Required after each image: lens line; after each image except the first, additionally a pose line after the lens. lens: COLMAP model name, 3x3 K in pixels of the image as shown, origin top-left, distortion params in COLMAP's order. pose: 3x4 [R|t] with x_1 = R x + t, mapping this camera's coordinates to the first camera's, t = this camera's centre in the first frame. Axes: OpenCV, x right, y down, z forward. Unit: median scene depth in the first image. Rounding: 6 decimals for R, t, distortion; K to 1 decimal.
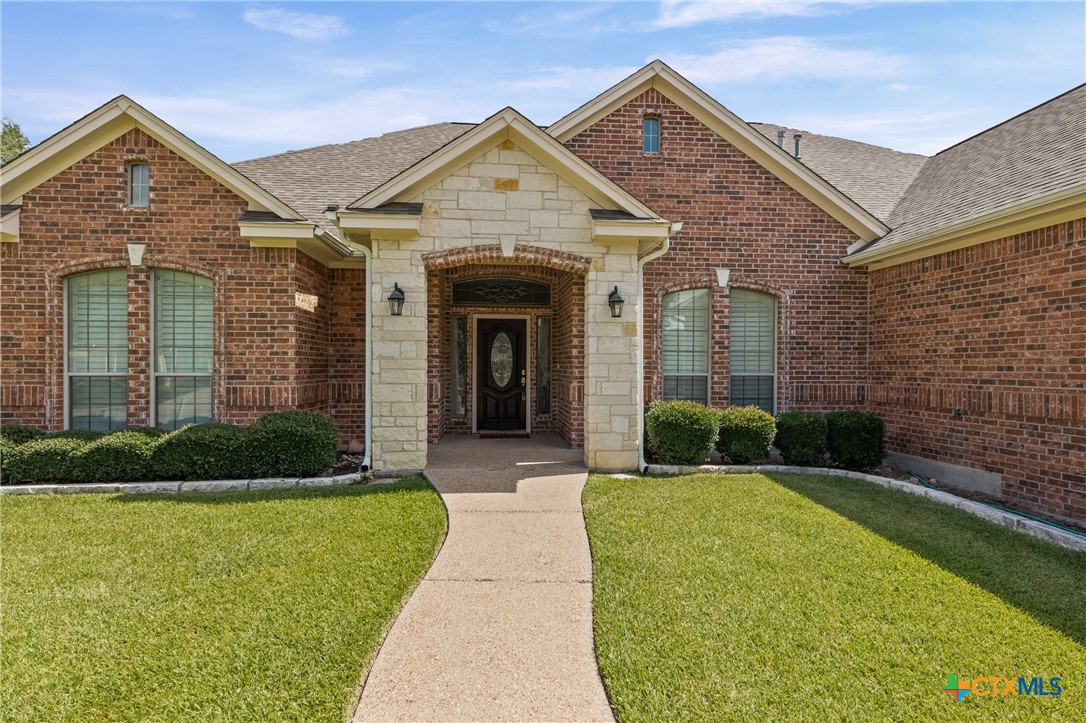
lens RADIAL K [[594.9, 0, 542.6], [0, 594.9, 373.0], [0, 0, 1]] dist [-0.001725, -0.000214]
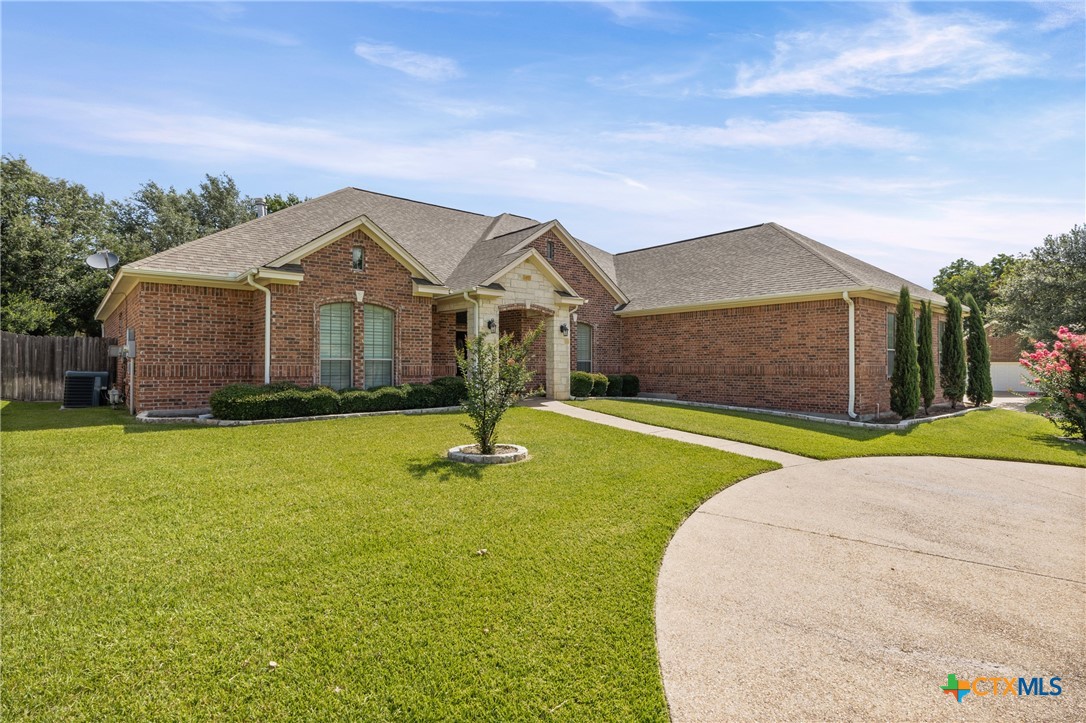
lens RADIAL K [[561.0, 0, 543.0], [0, 561.0, 361.5], [0, 0, 1]] dist [0.000205, 0.000002]
pose [[0.814414, -0.000057, 0.580284, -1.247007], [0.008899, 0.999884, -0.012391, 0.036307], [-0.580216, 0.015256, 0.814320, -0.789969]]
